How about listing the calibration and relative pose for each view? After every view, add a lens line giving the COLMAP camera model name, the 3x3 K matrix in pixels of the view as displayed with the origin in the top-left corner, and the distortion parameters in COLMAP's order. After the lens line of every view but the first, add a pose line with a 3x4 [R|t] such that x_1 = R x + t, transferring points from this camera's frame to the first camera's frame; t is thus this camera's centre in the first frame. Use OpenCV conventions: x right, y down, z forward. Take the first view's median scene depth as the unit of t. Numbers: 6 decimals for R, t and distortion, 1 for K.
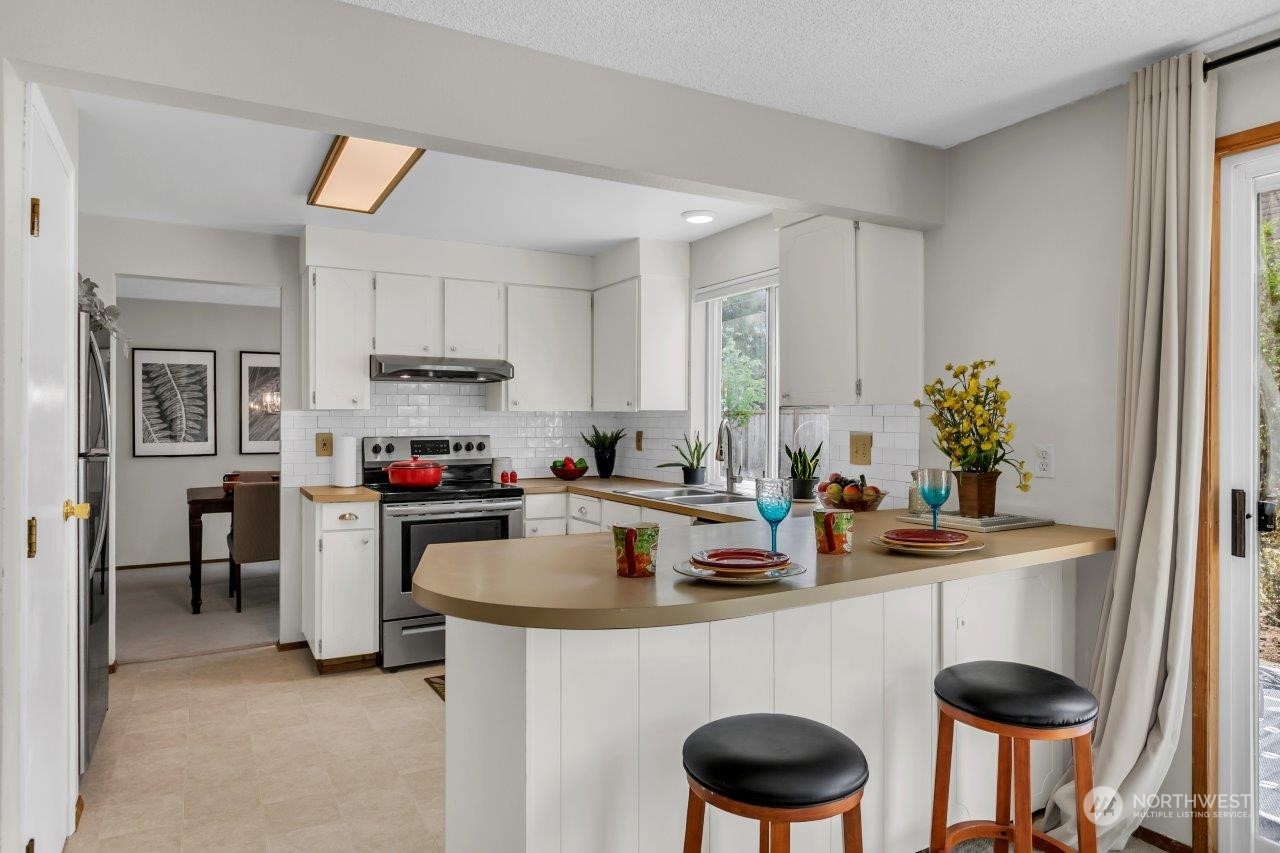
lens RADIAL K [[787.4, 0, 641.4], [0, 787.4, 429.2], [0, 0, 1]] dist [-0.000359, -0.000204]
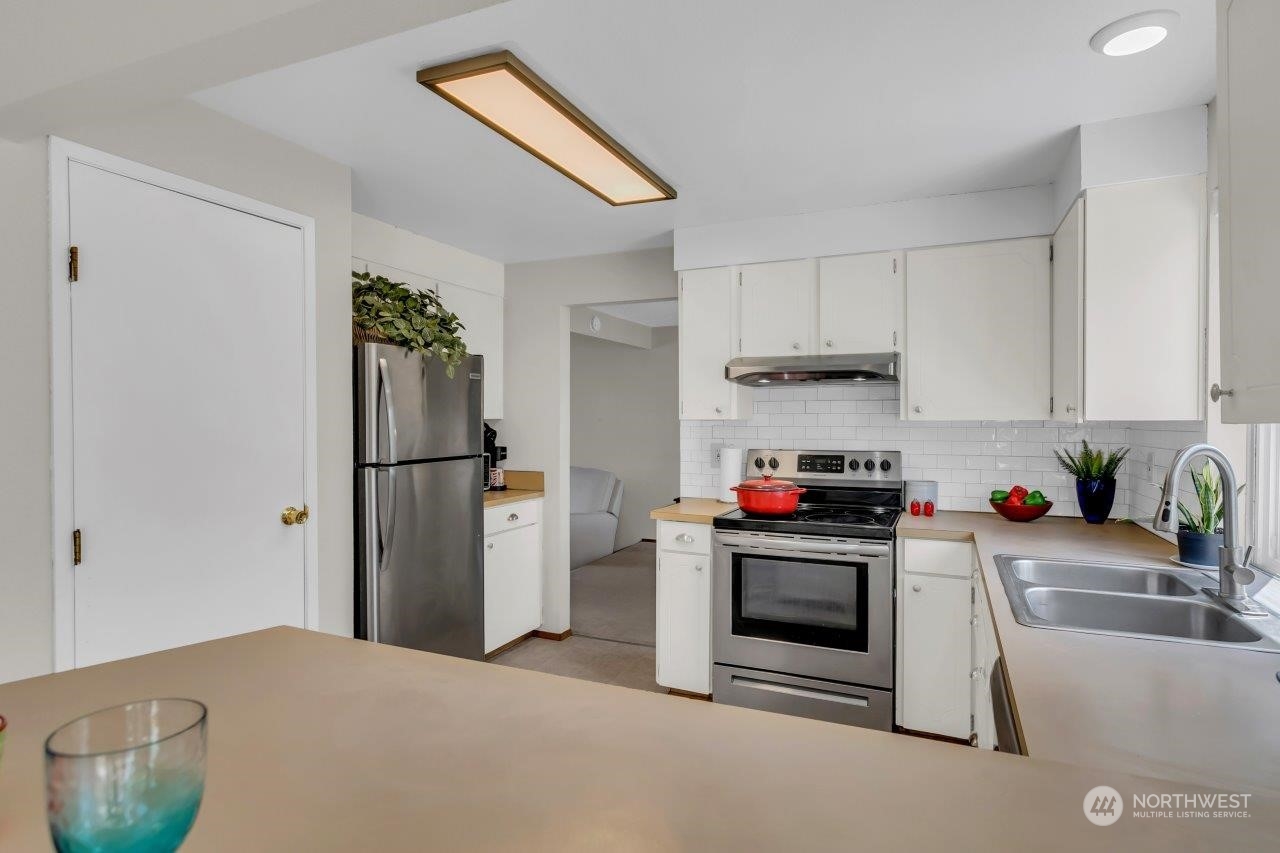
lens RADIAL K [[670.2, 0, 642.1], [0, 670.2, 422.4], [0, 0, 1]] dist [-0.014804, 0.000087]
pose [[0.601118, 0.001775, -0.799158, 0.185557], [-0.006892, 0.999972, -0.002963, -0.017347], [0.799130, 0.007289, 0.601113, 0.419402]]
